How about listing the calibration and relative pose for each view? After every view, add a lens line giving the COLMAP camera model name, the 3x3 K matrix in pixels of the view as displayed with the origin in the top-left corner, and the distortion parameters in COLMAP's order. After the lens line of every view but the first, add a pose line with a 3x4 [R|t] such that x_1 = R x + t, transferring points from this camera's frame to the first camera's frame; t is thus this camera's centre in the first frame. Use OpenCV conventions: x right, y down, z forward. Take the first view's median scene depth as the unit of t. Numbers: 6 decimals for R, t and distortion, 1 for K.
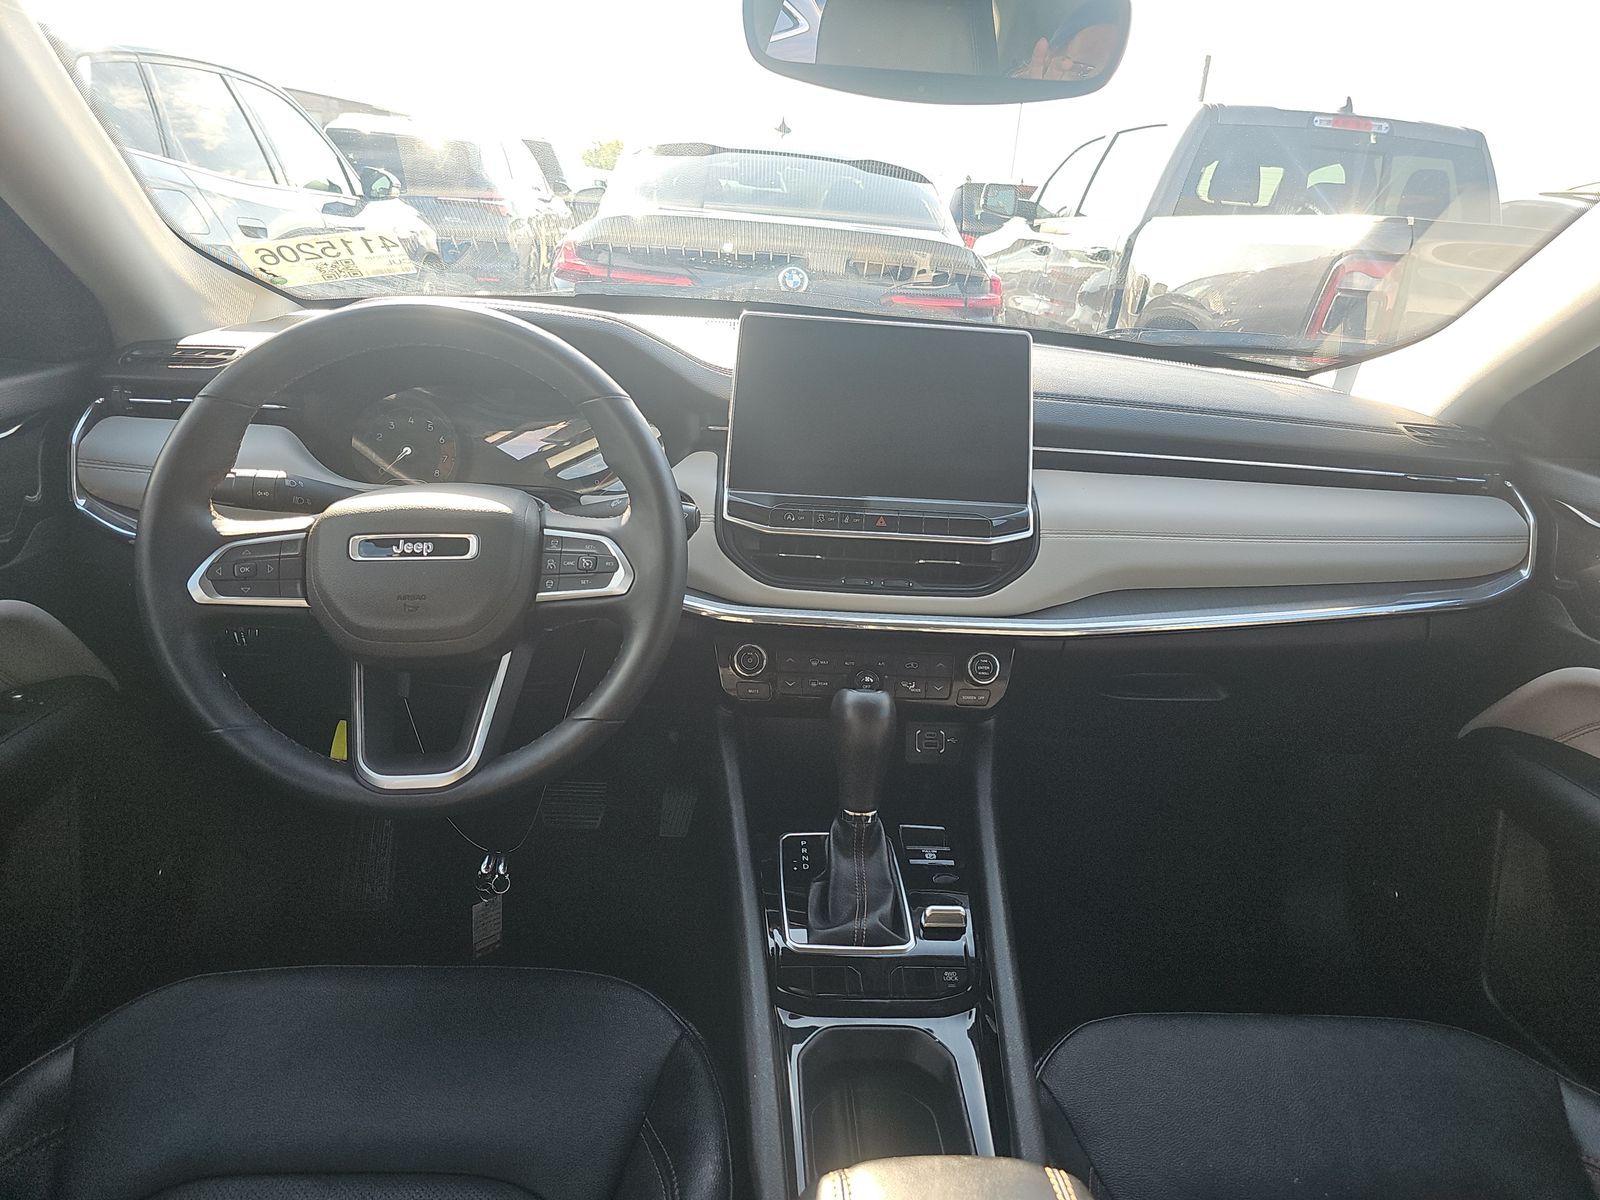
lens RADIAL K [[1074.4, 0, 812.5], [0, 1074.4, 615.2], [0, 0, 1]] dist [0.055330, 0.012818]
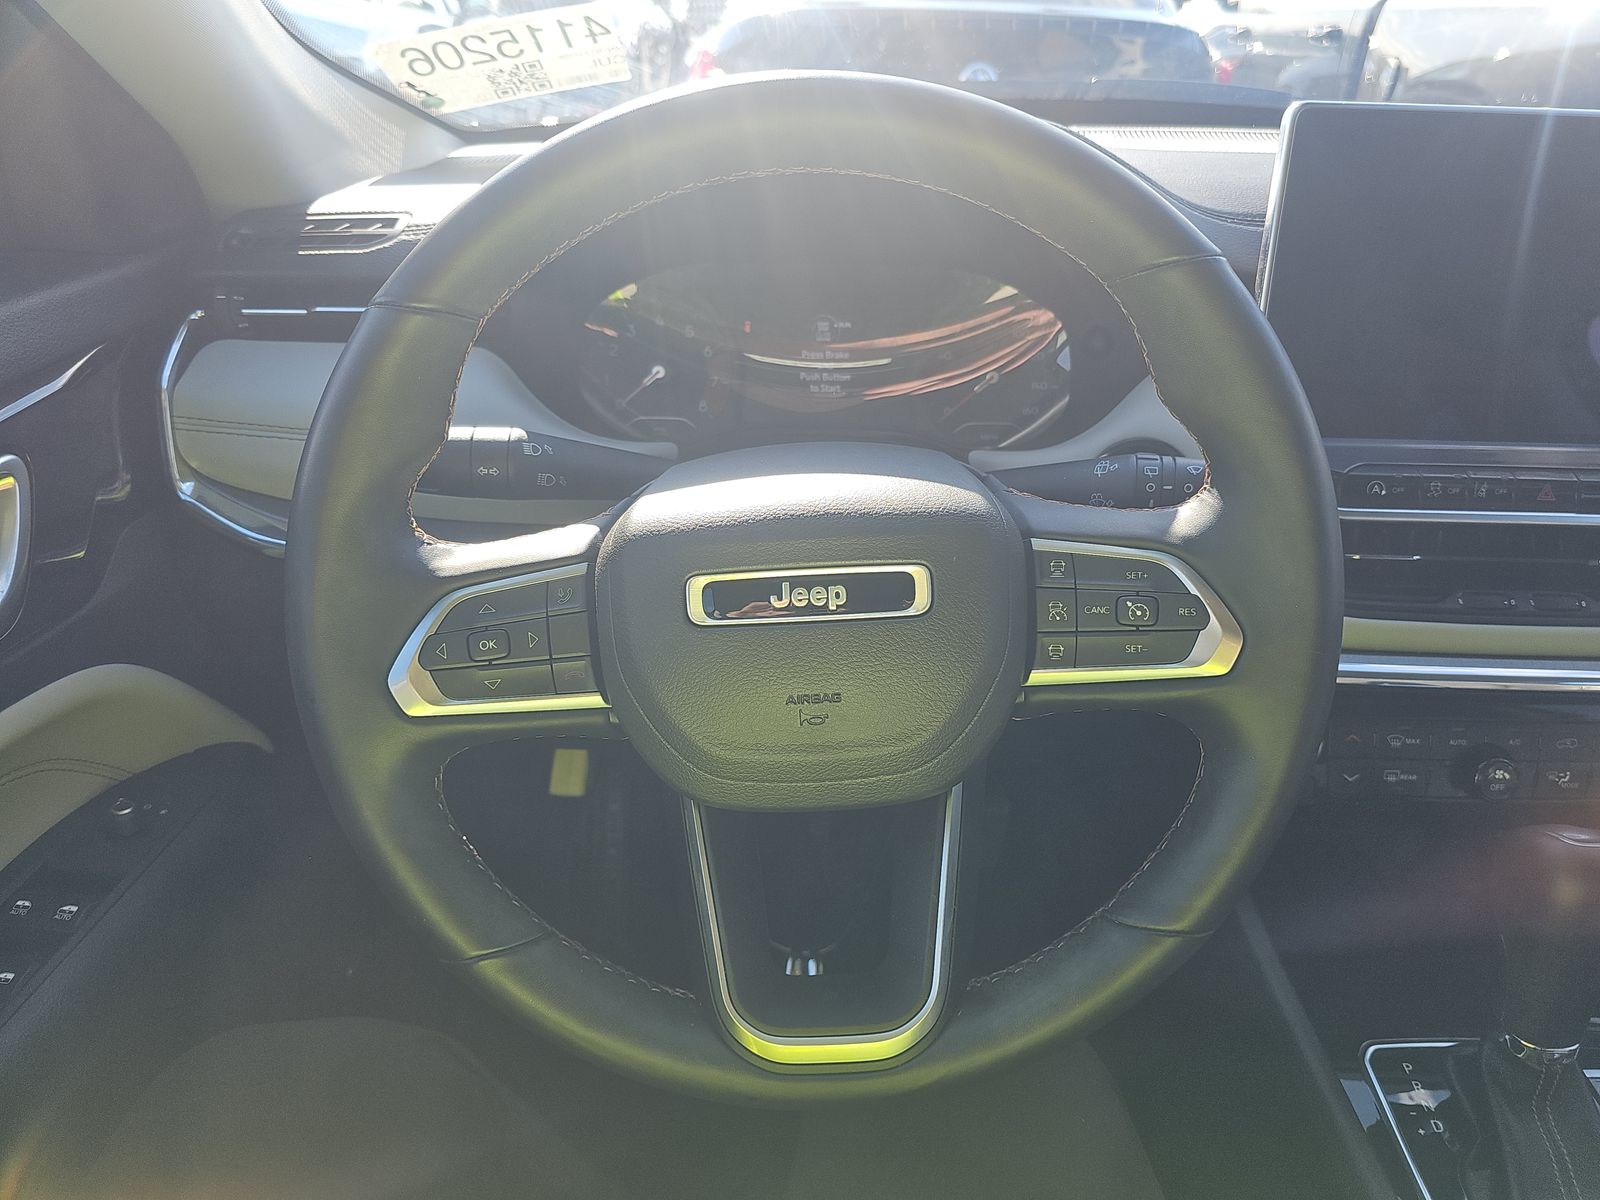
lens RADIAL K [[1074.4, 0, 785.3], [0, 1074.4, 592.0], [0, 0, 1]] dist [0.055330, 0.012818]
pose [[0.996034, -0.024779, -0.085455, -0.275773], [0.034075, 0.993447, 0.109100, -0.098307], [0.082191, -0.111579, 0.990351, 0.411919]]
